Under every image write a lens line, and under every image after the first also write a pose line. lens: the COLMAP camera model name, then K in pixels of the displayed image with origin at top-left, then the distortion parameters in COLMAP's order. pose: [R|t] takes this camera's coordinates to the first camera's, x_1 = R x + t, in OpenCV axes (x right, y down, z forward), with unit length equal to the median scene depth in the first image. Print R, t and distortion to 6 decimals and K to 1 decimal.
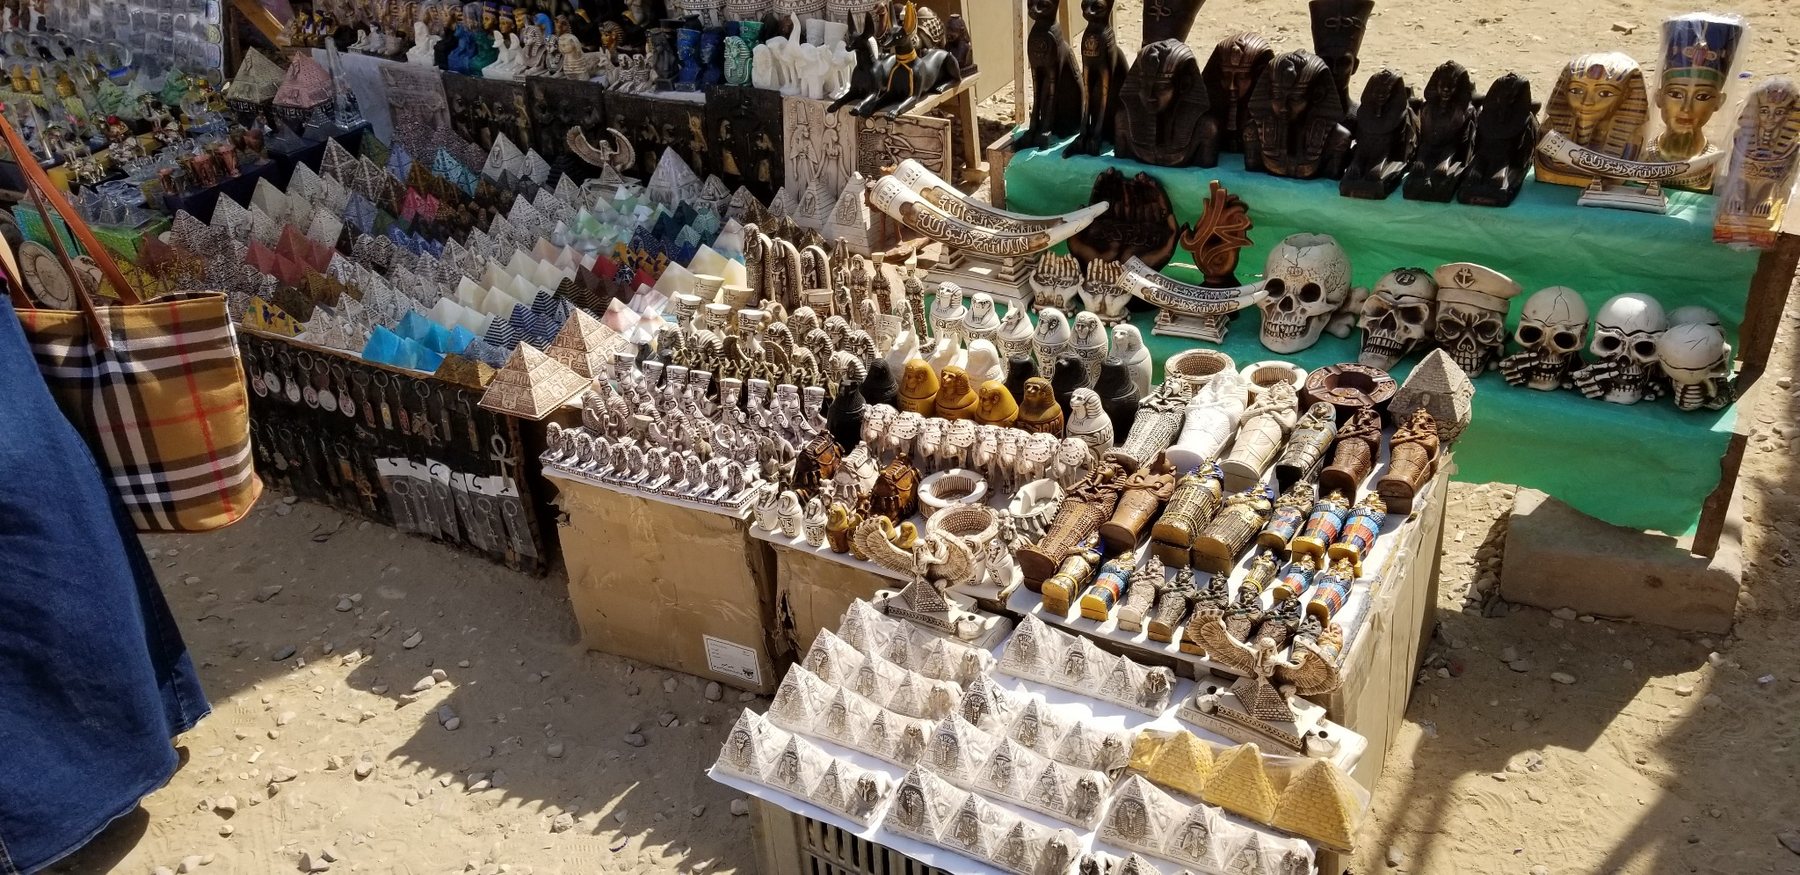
lens RADIAL K [[1375.1, 0, 906.2], [0, 1375.1, 424.3], [0, 0, 1]] dist [0.088811, -0.140565]
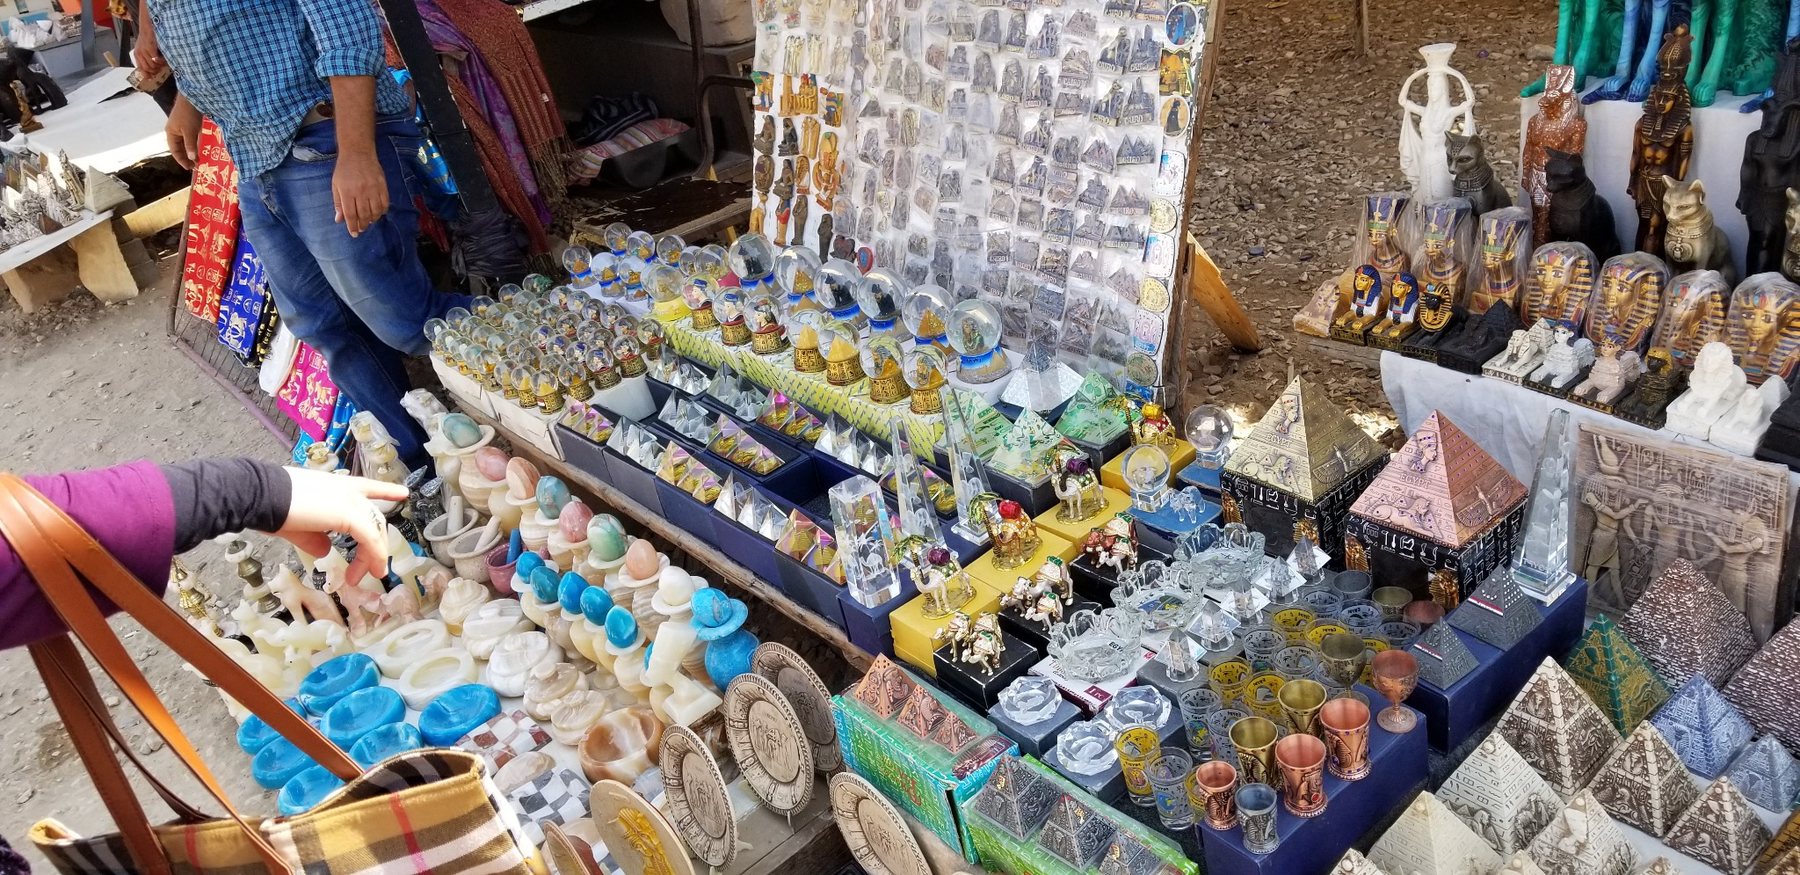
lens RADIAL K [[1375.1, 0, 906.2], [0, 1375.1, 424.3], [0, 0, 1]] dist [0.088811, -0.140565]
pose [[0.927514, 0.077665, -0.365630, -0.381002], [-0.075684, 0.996936, 0.019772, -0.229628], [0.366045, 0.009334, 0.930550, 0.470189]]
